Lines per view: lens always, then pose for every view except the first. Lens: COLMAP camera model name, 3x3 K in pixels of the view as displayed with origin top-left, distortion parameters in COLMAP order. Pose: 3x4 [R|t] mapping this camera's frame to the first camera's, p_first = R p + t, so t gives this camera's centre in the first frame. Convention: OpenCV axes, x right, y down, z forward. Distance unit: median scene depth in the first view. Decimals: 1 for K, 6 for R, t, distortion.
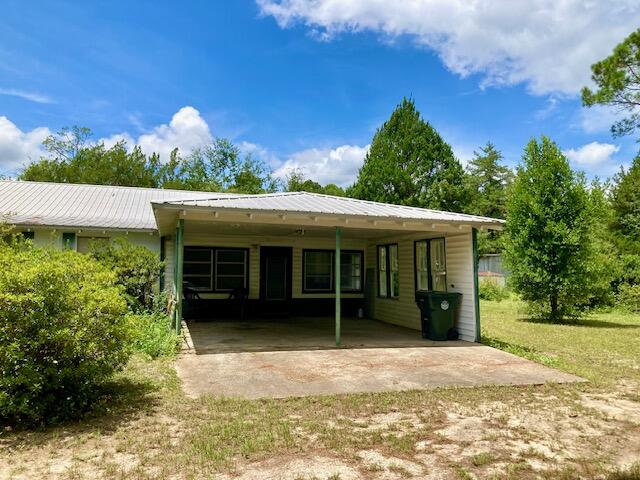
lens RADIAL K [[547.0, 0, 320.0], [0, 547.0, 240.0], [0, 0, 1]] dist [-0.003030, -0.007290]
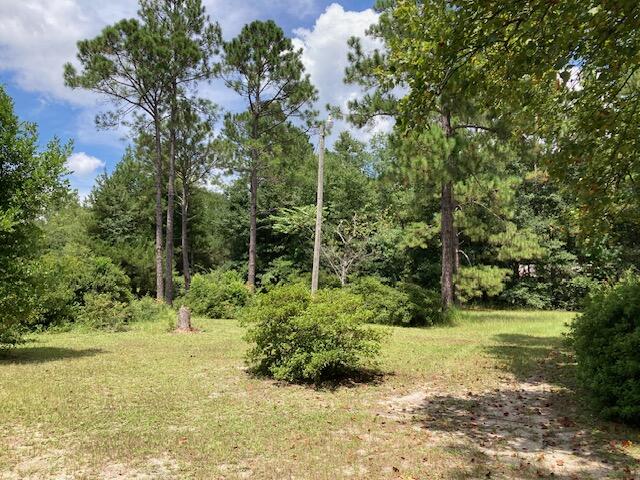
lens RADIAL K [[547.0, 0, 320.0], [0, 547.0, 240.0], [0, 0, 1]] dist [-0.003030, -0.007290]
pose [[0.636425, 0.059705, 0.769024, 0.092549], [-0.048684, 0.998121, -0.037202, 0.010429], [-0.769801, -0.013763, 0.638136, 0.142651]]
